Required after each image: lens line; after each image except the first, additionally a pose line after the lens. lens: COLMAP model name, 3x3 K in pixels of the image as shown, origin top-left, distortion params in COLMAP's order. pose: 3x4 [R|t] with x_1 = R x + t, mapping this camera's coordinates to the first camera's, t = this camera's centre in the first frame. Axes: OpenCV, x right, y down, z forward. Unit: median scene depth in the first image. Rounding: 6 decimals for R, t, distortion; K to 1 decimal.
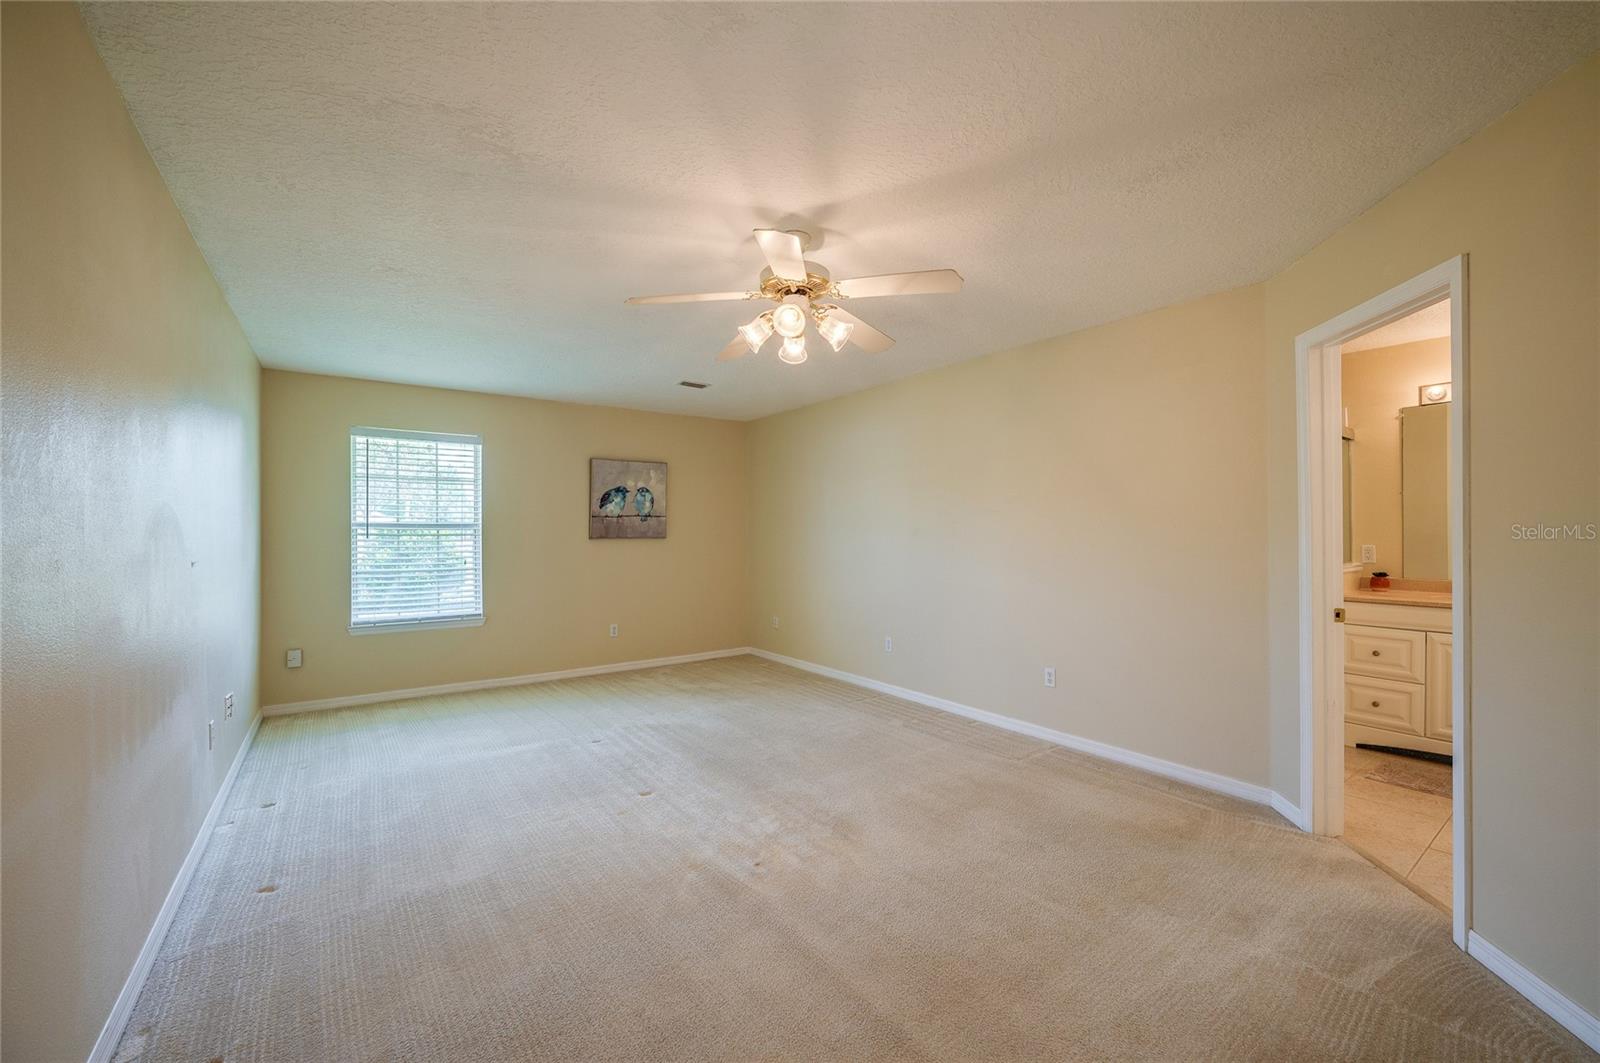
lens RADIAL K [[637.8, 0, 808.0], [0, 637.8, 529.5], [0, 0, 1]] dist [-0.019866, -0.000065]
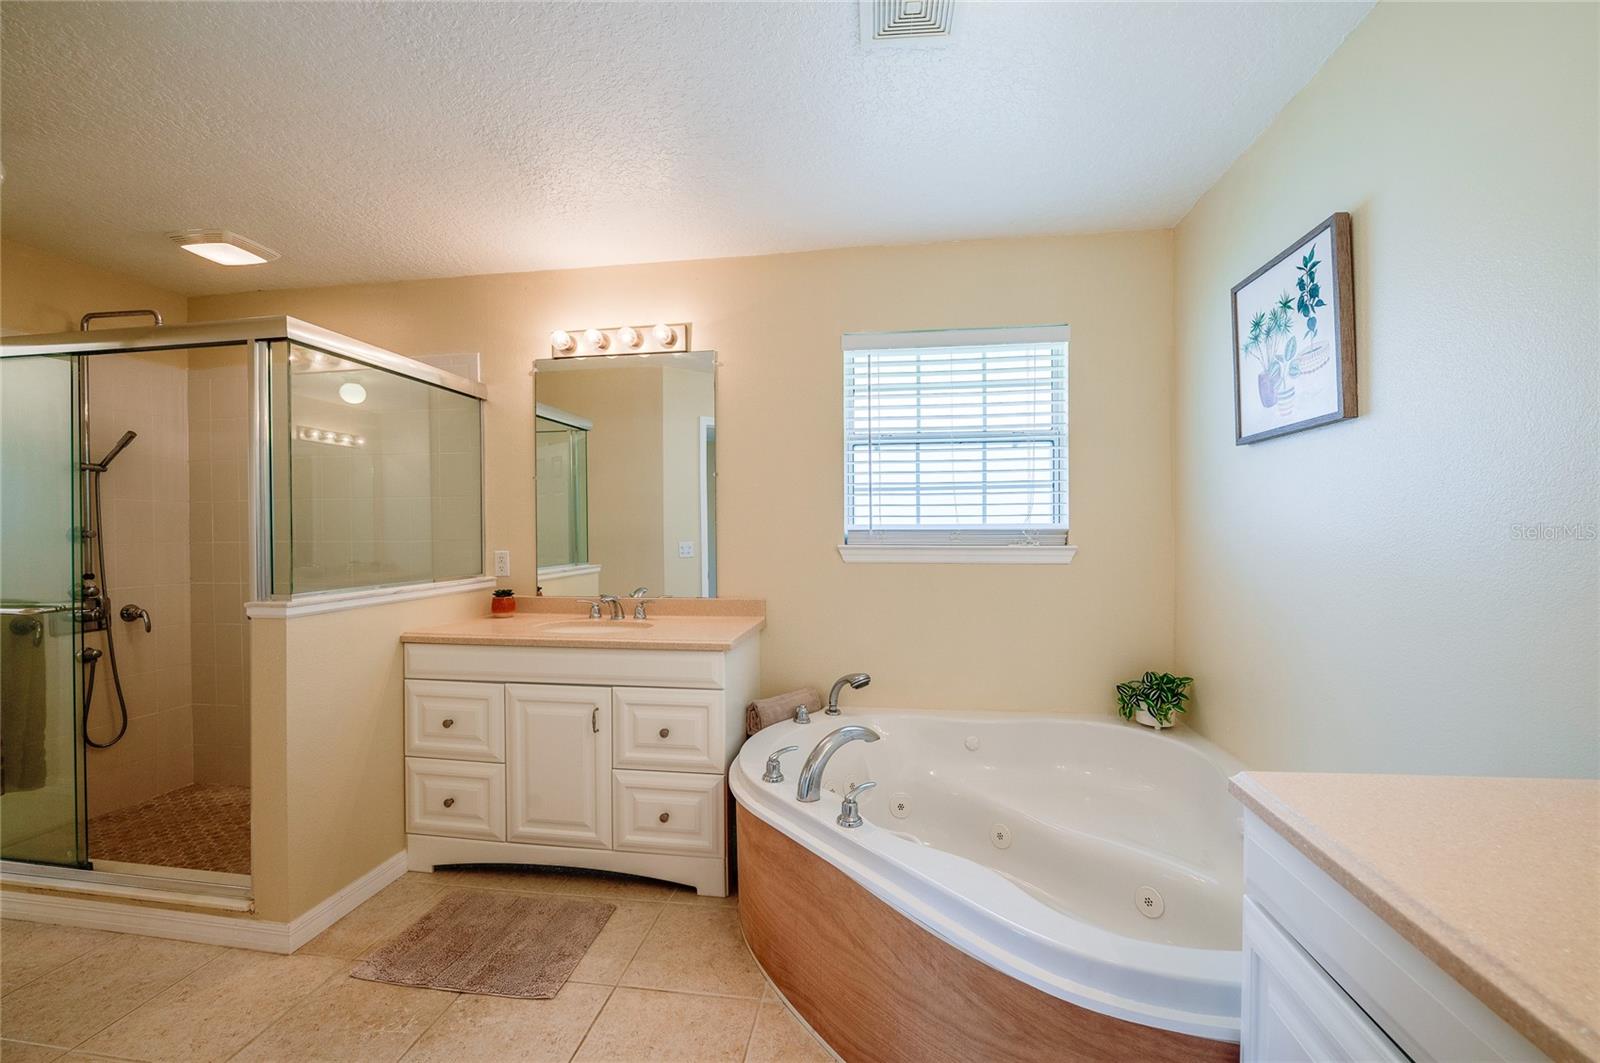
lens RADIAL K [[641.5, 0, 778.6], [0, 641.5, 532.8], [0, 0, 1]] dist [-0.016363, -0.000044]
pose [[0.715409, -0.003736, 0.698696, 0.649933], [0.000320, 0.999987, 0.005020, 0.001447], [-0.698706, -0.003368, 0.715401, 0.283644]]
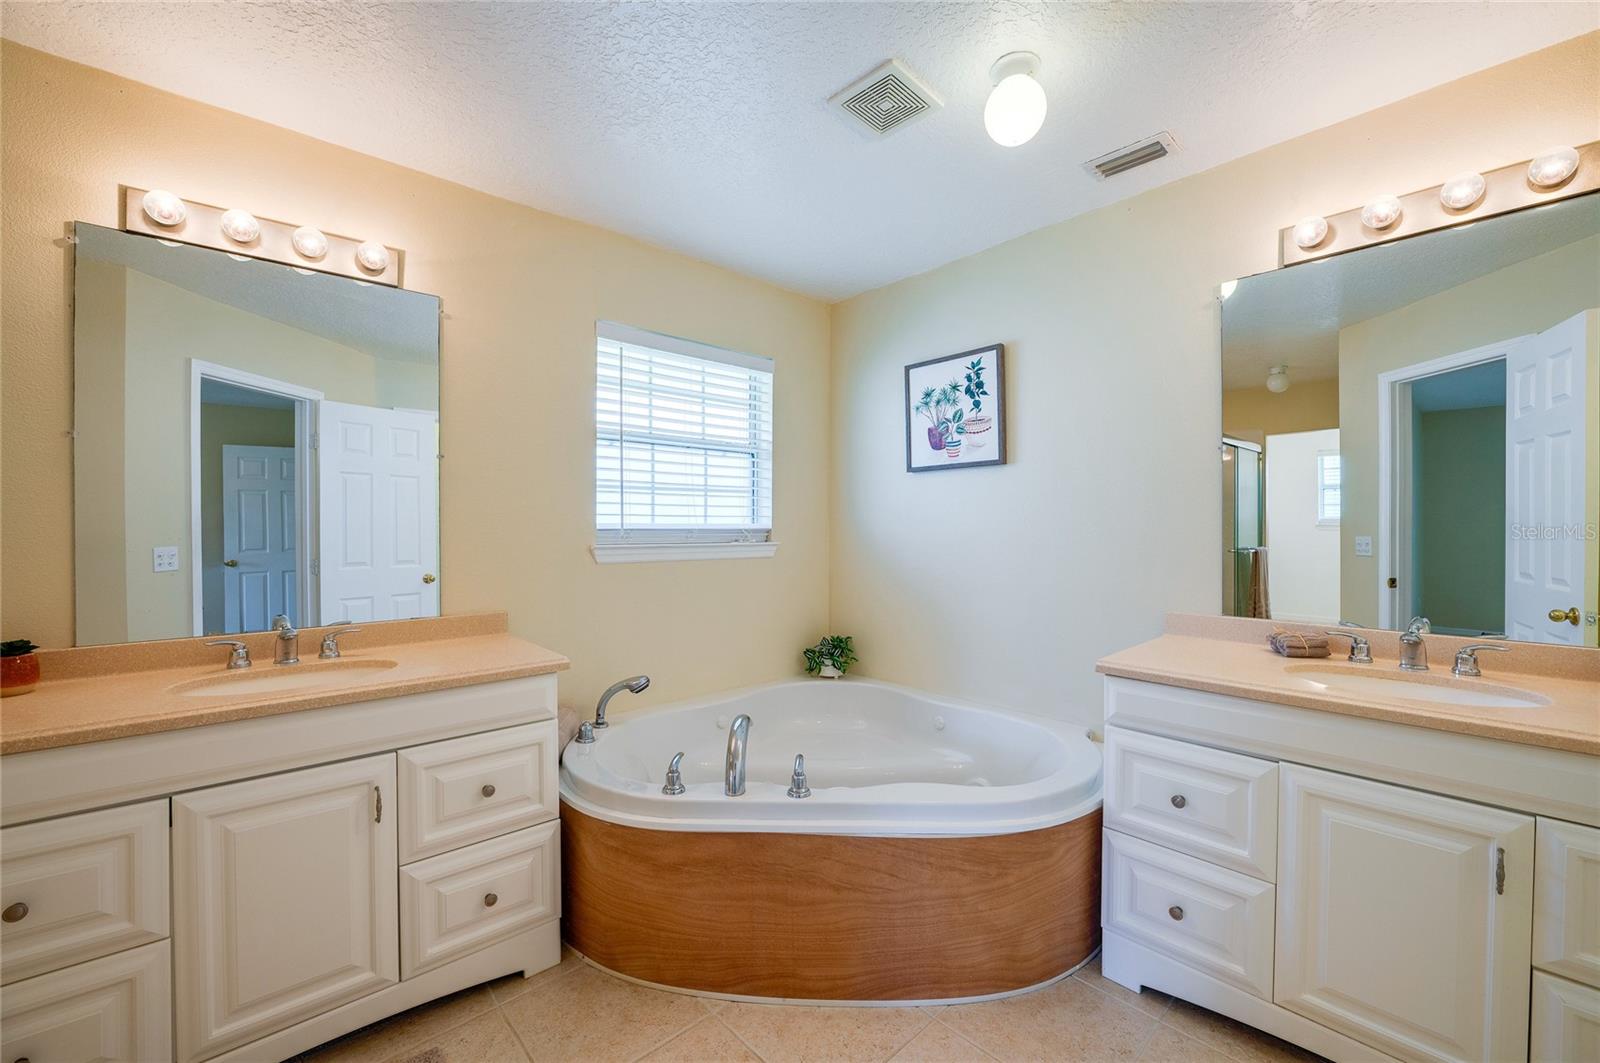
lens RADIAL K [[654.7, 0, 800.0], [0, 654.7, 531.5], [0, 0, 1]] dist [-0.012597, 0.000107]
pose [[-0.096732, -0.003604, 0.995304, 0.507419], [-0.001335, 0.999993, 0.003491, 0.002033], [-0.995310, -0.000991, -0.096736, 0.591793]]
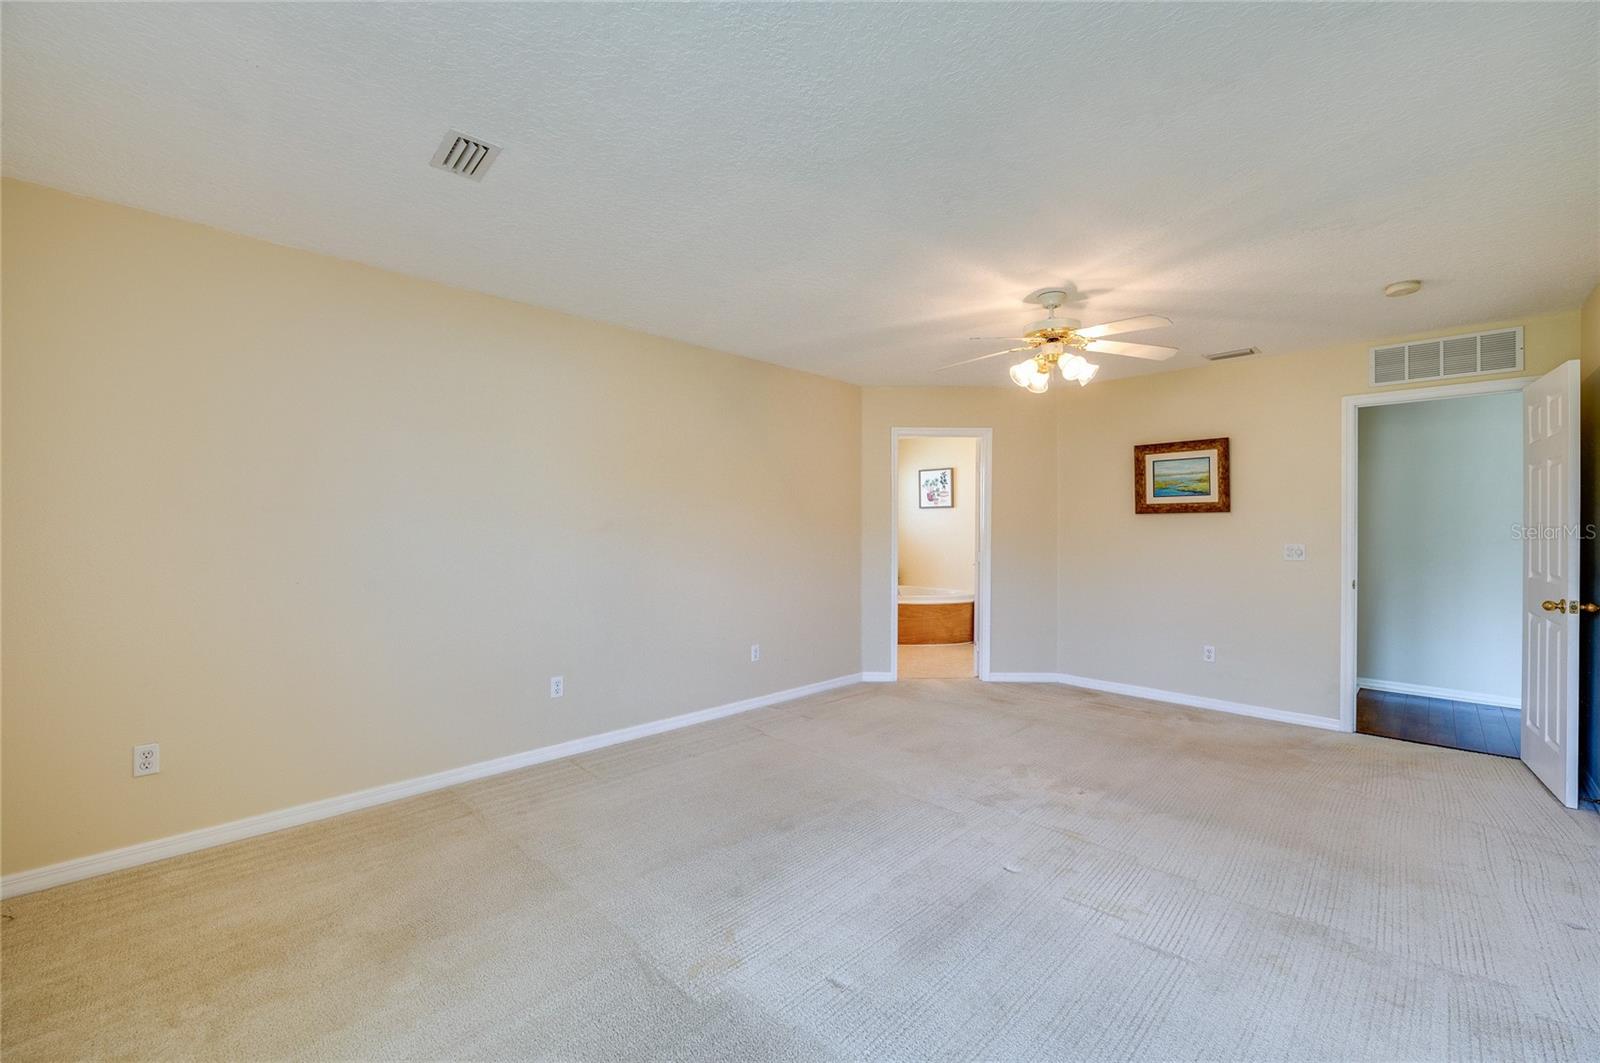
lens RADIAL K [[654.7, 0, 800.0], [0, 654.7, 531.5], [0, 0, 1]] dist [-0.012597, 0.000107]
pose [[-0.141852, -0.002908, 0.989884, -0.799619], [-0.008198, 0.999965, 0.001763, 0.009854], [-0.989854, -0.007865, -0.141871, 1.079954]]
